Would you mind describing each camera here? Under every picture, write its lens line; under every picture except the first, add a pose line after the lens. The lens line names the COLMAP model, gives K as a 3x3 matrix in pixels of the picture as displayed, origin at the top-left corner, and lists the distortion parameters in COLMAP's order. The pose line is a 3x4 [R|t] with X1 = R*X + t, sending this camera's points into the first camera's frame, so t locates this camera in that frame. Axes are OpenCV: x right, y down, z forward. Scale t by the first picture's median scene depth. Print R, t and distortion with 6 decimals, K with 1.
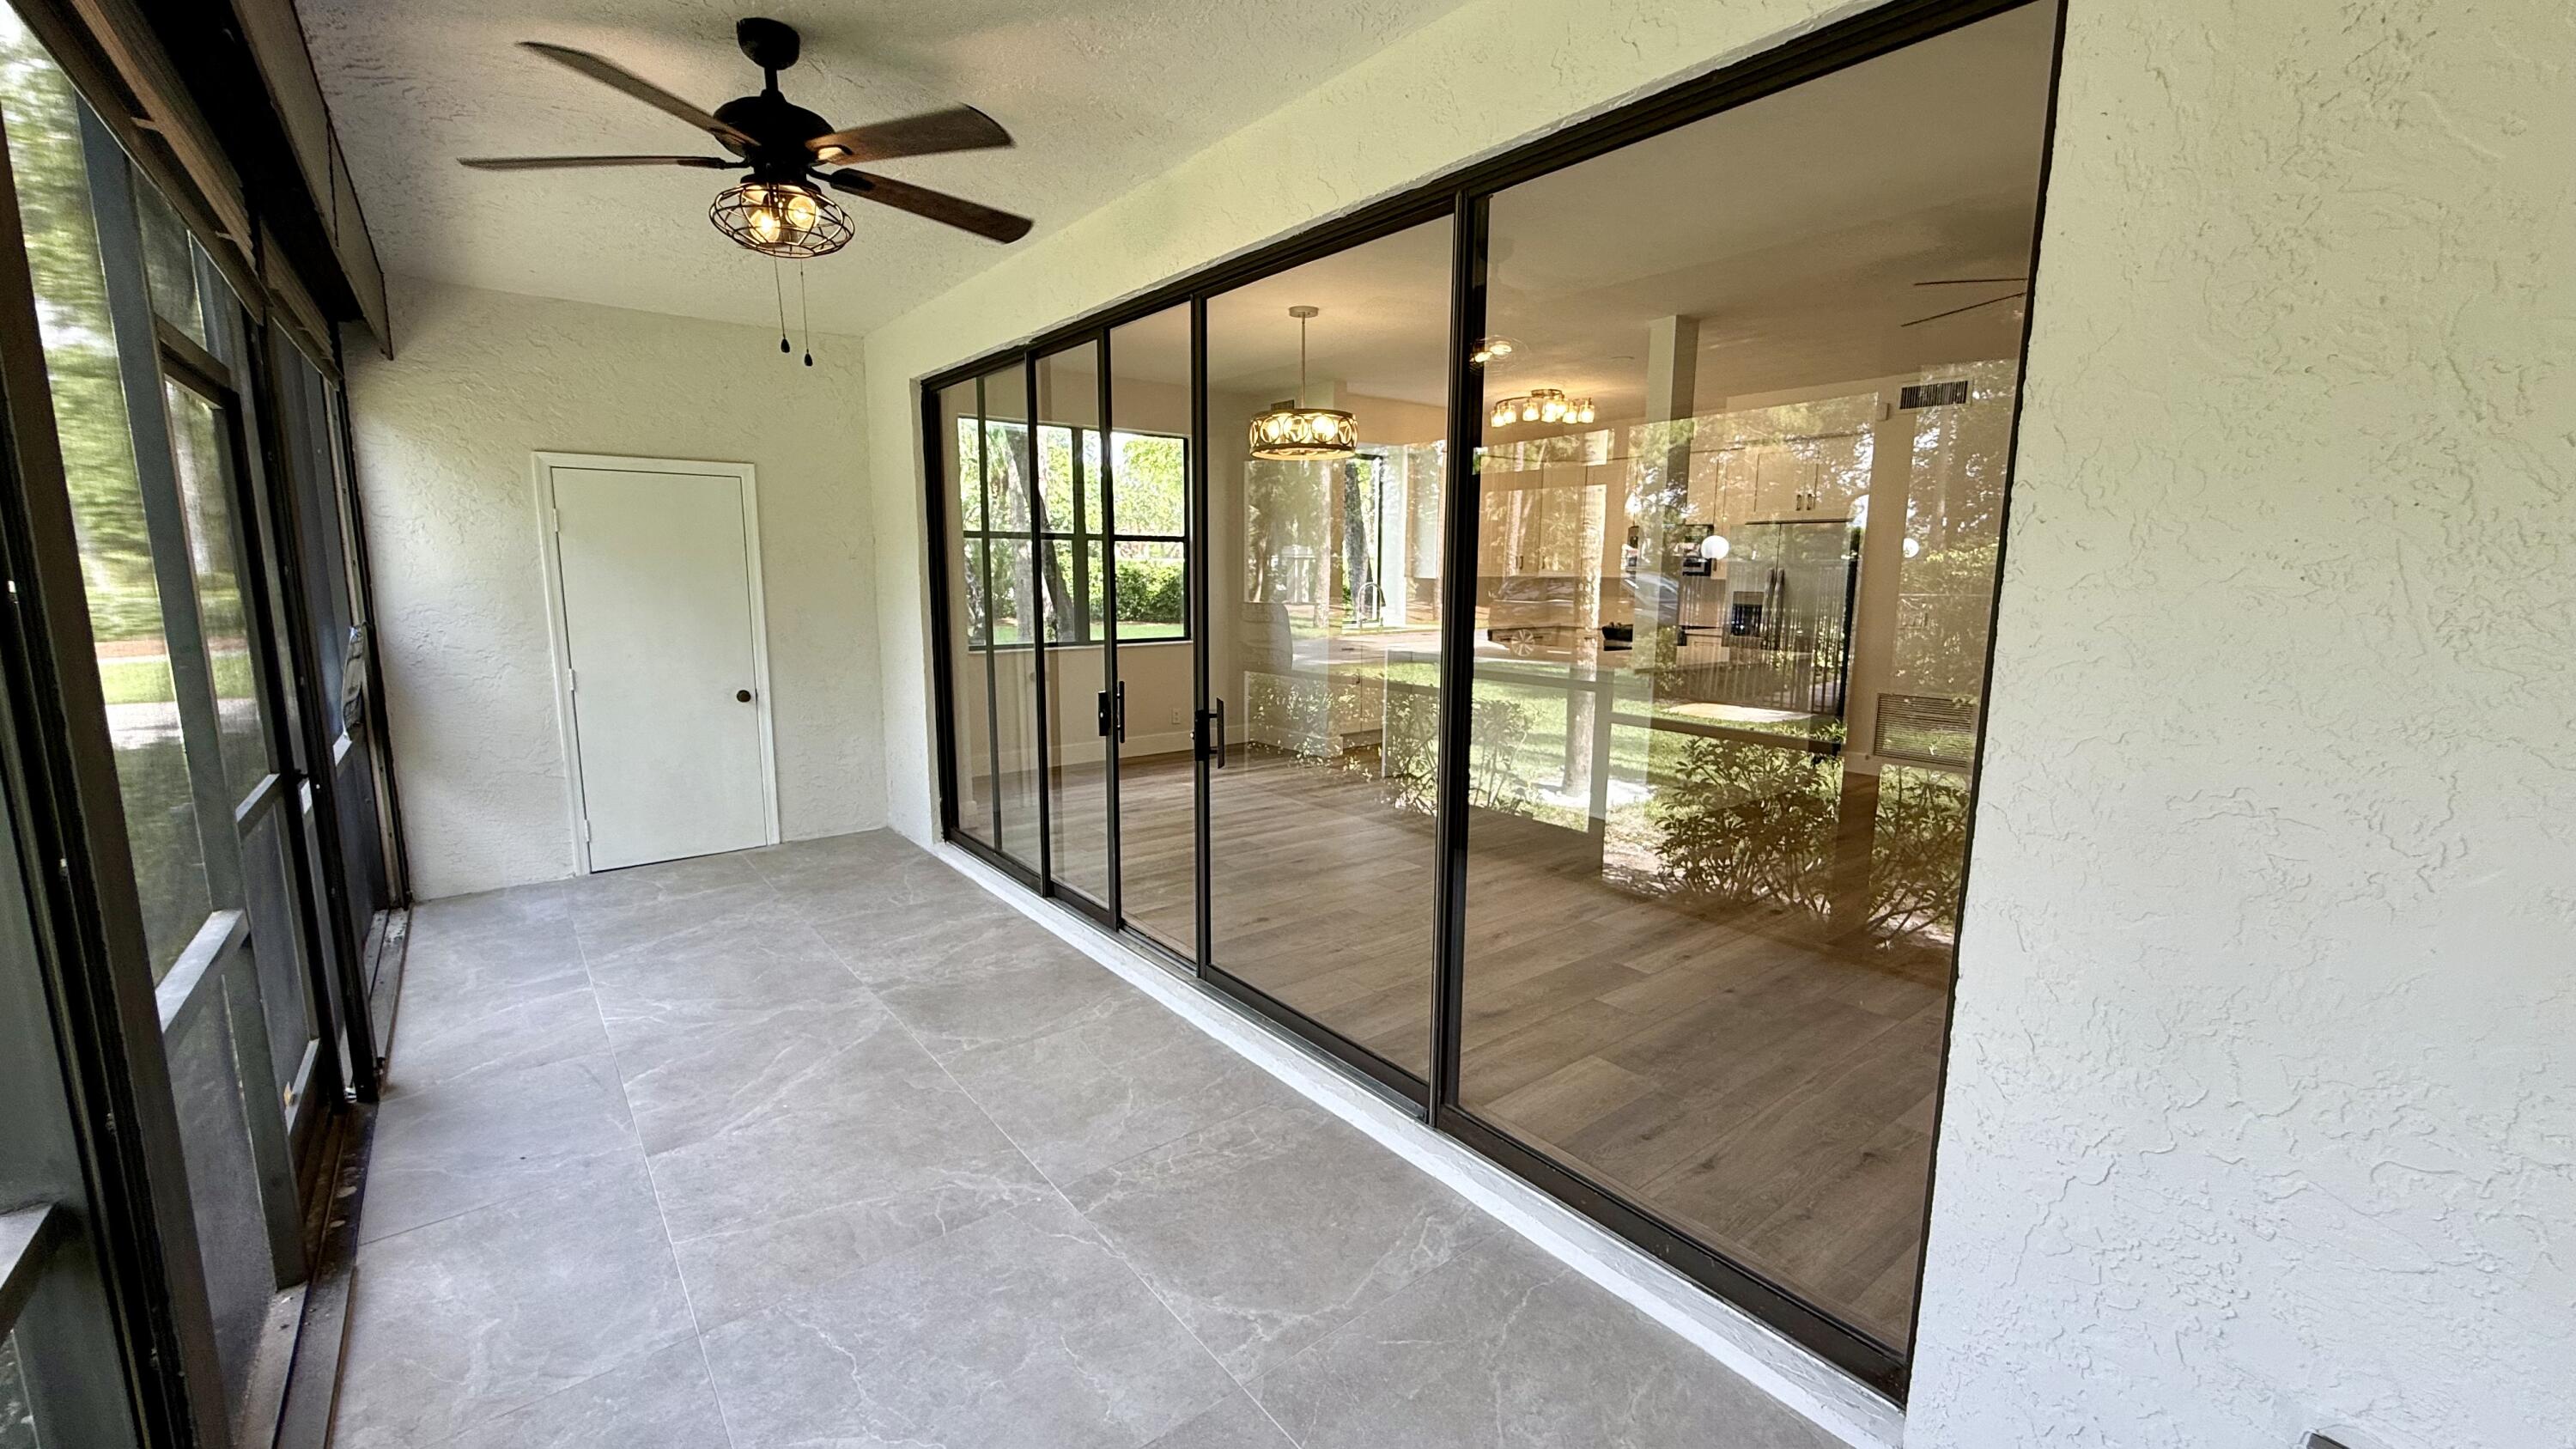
lens RADIAL K [[1039.5, 0, 1277.2], [0, 1039.5, 724.6], [0, 0, 1]] dist [-0.008622, 0.001037]
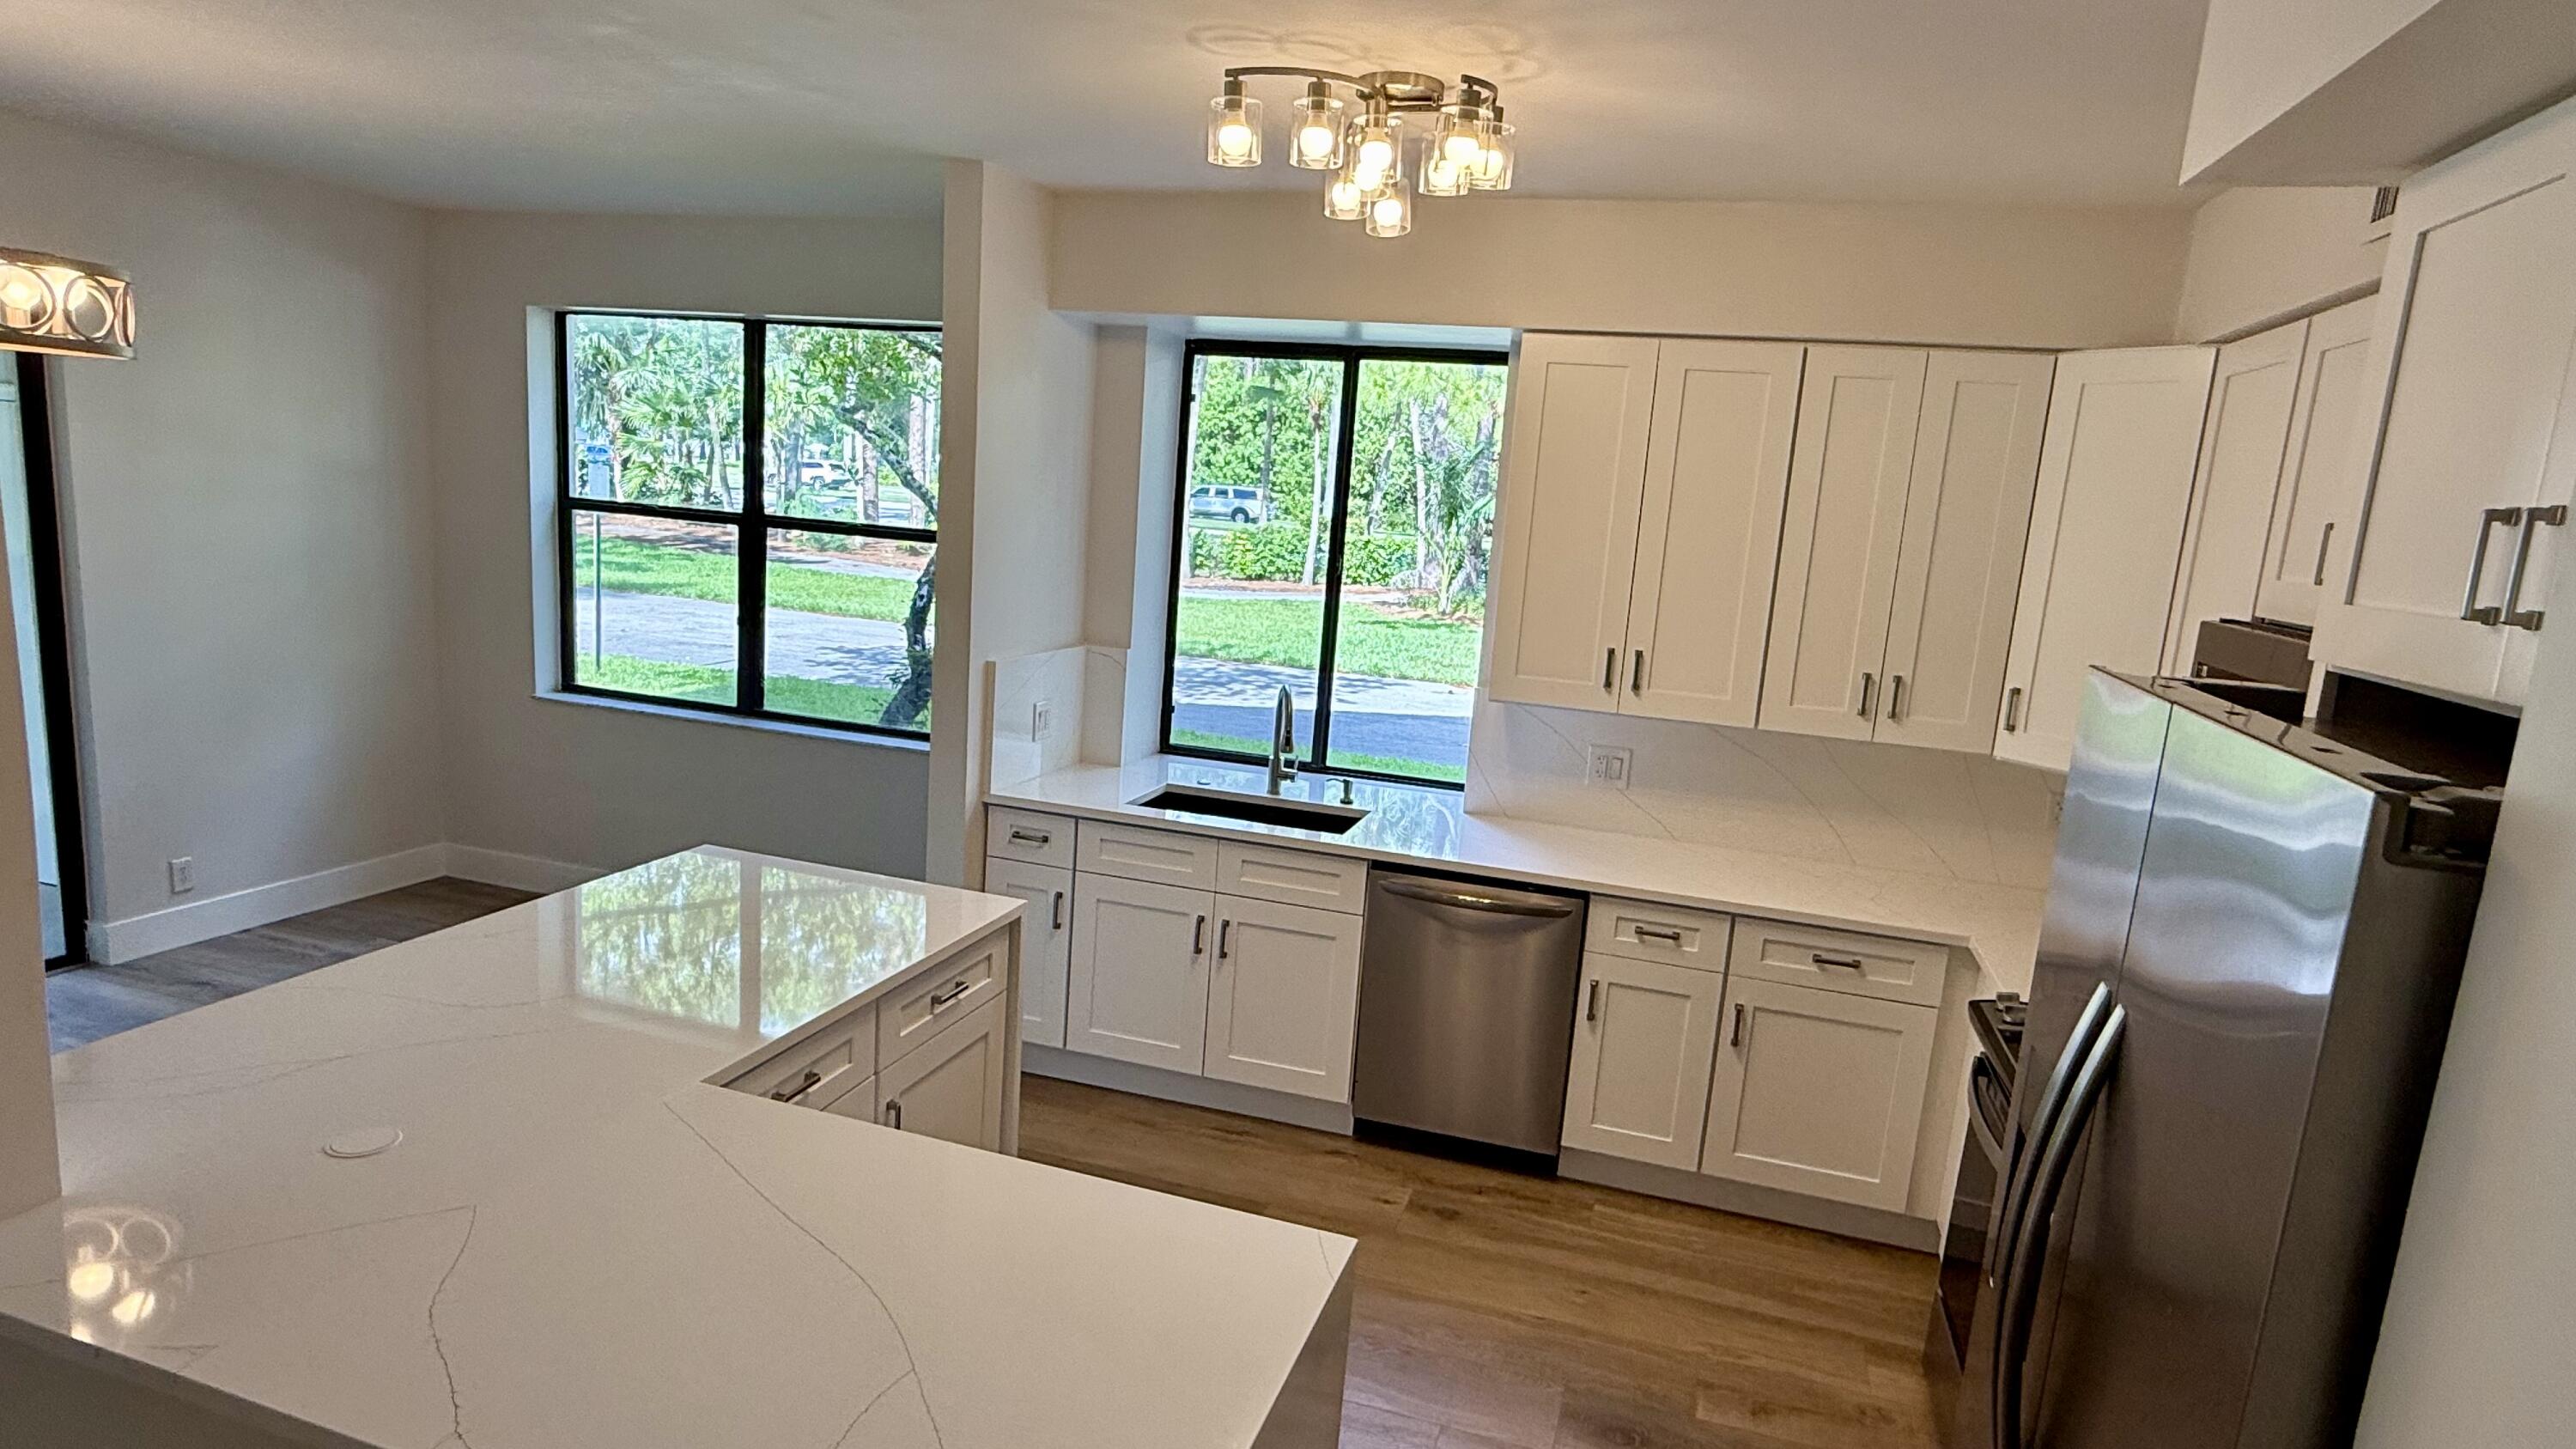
lens RADIAL K [[1399.1, 0, 1292.6], [0, 1399.1, 725.8], [0, 0, 1]] dist [-0.009035, 0.004017]
pose [[0.573868, 0.175385, -0.799948, 0.935969], [-0.195749, 0.977861, 0.073964, -0.299629], [0.795209, 0.114144, 0.595494, 1.300549]]
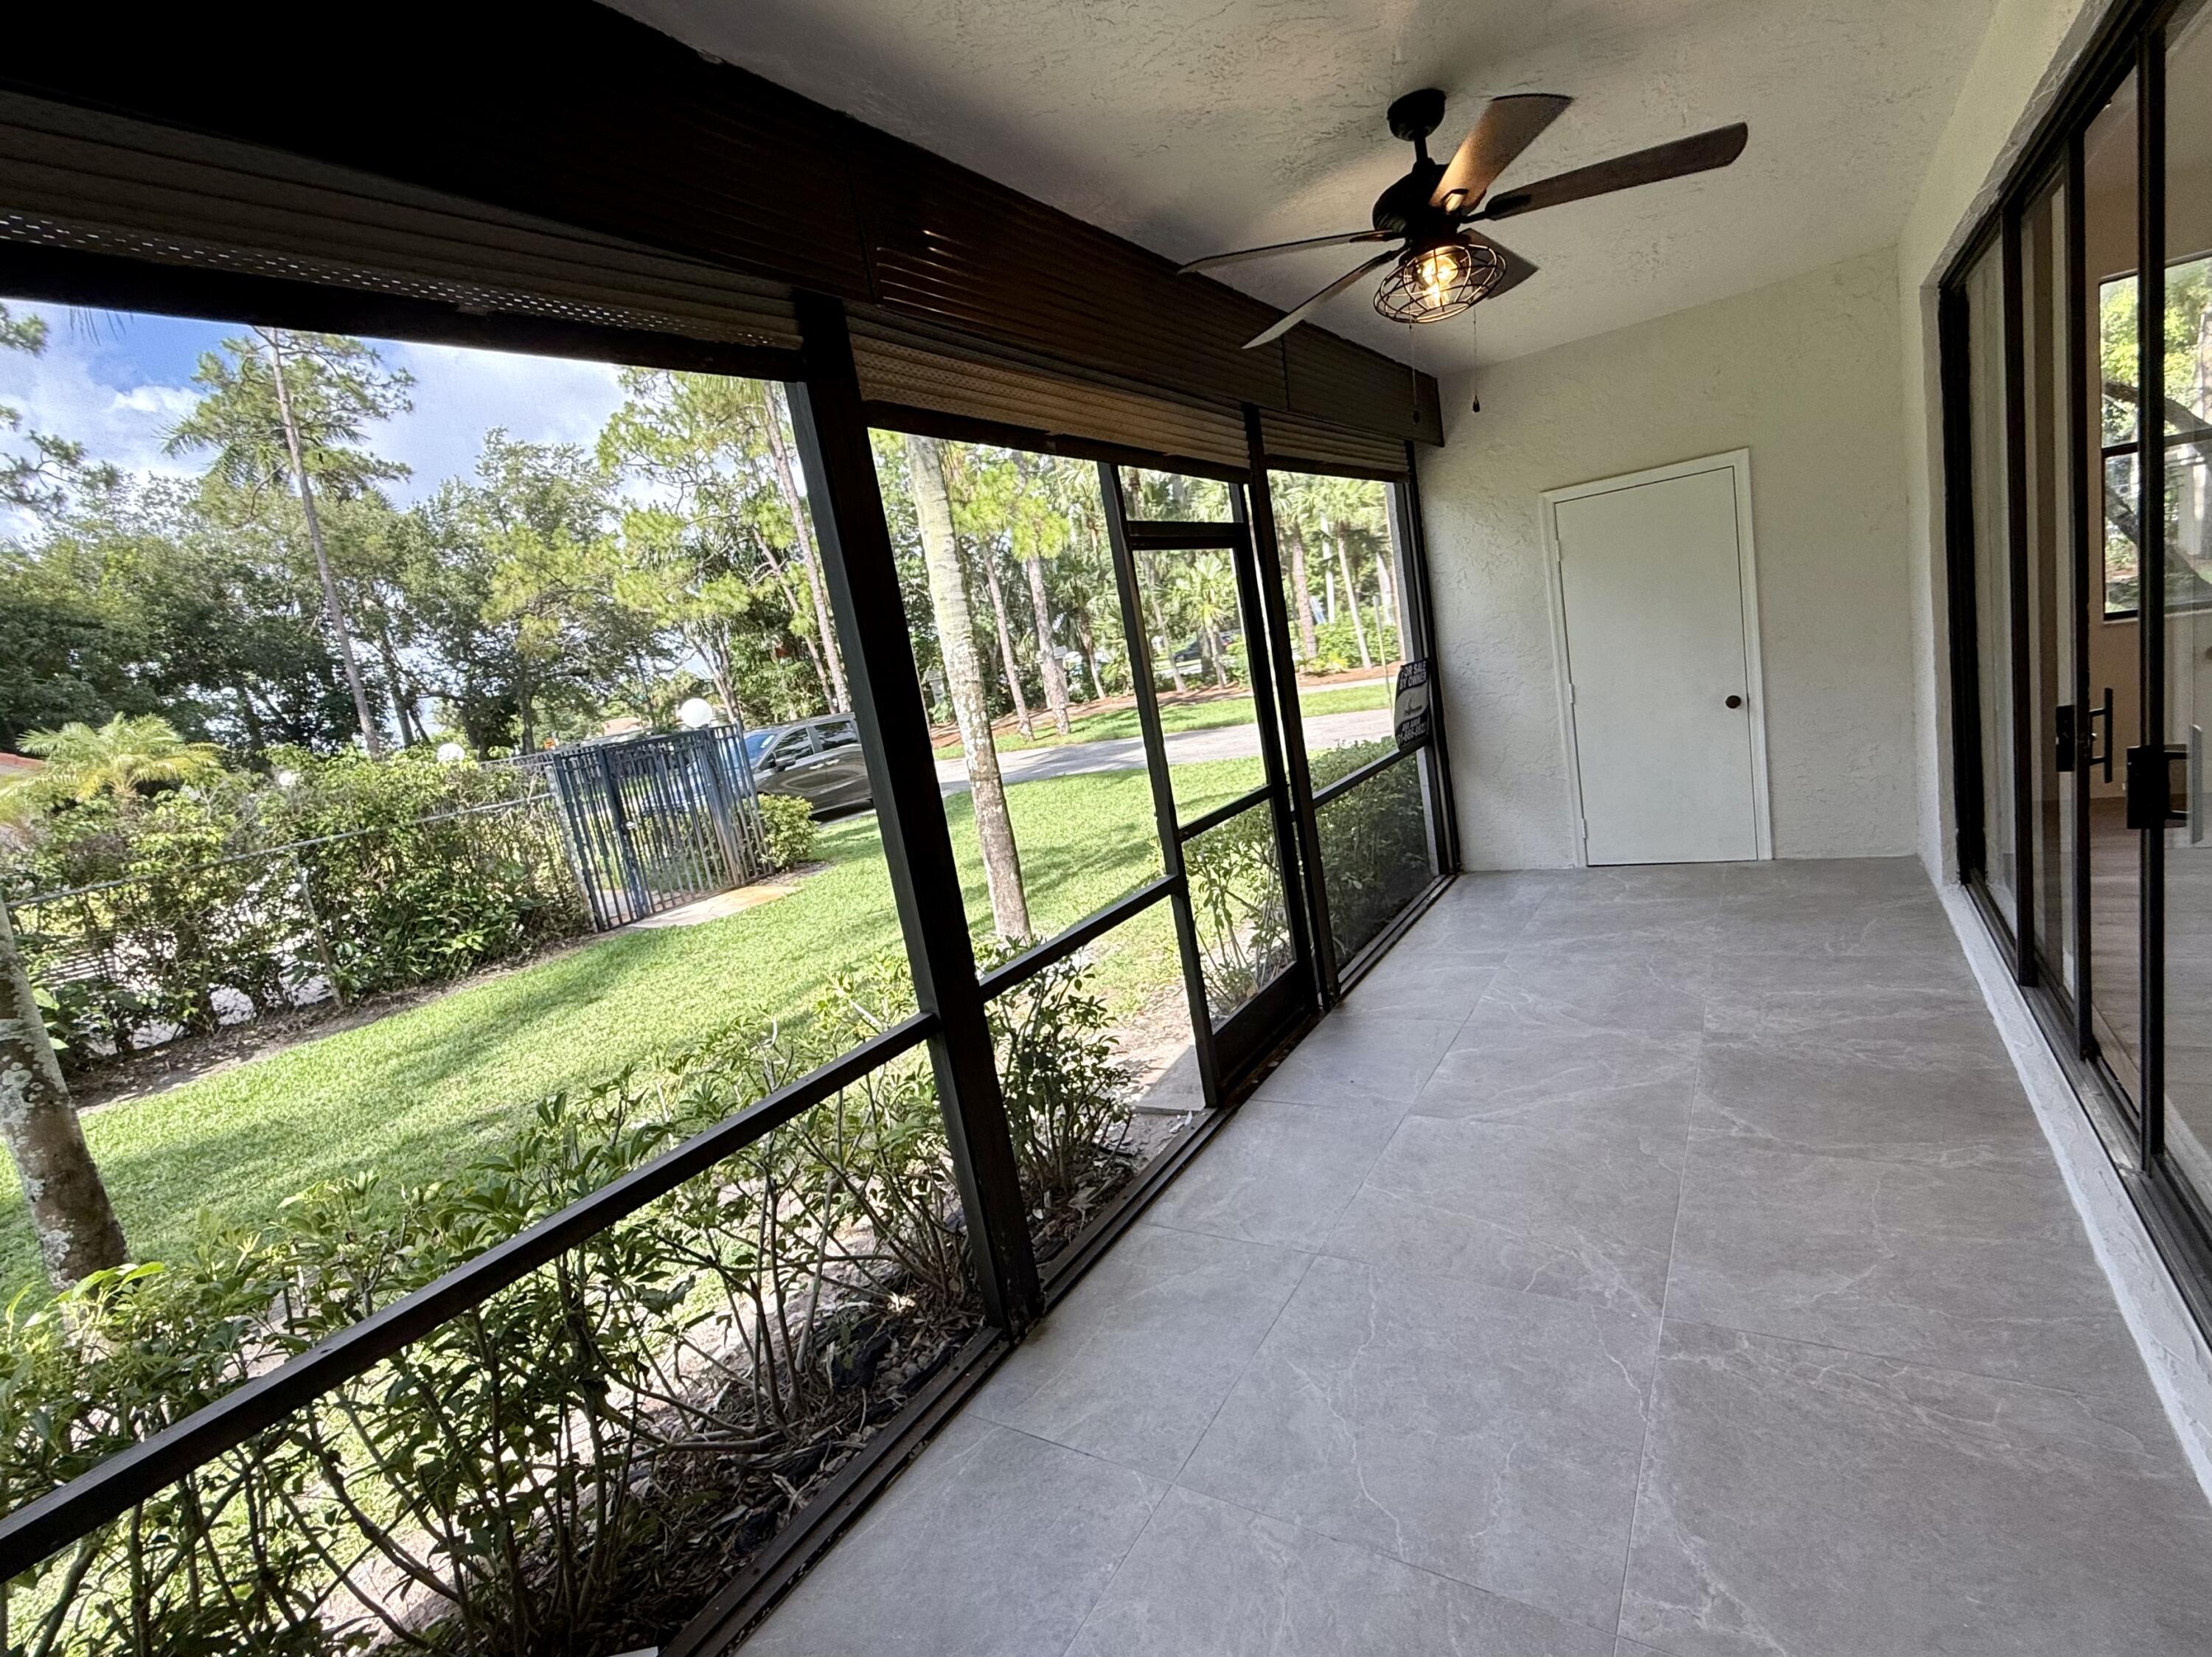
lens RADIAL K [[1026.6, 0, 1100.2], [0, 1026.6, 825.0], [0, 0, 1]] dist [-0.003355, 0.000046]
pose [[0.320146, 0.094467, -0.942647, 0.233145], [0.024380, 0.993865, 0.107880, -0.037003], [0.947055, -0.057519, 0.315878, 0.177747]]
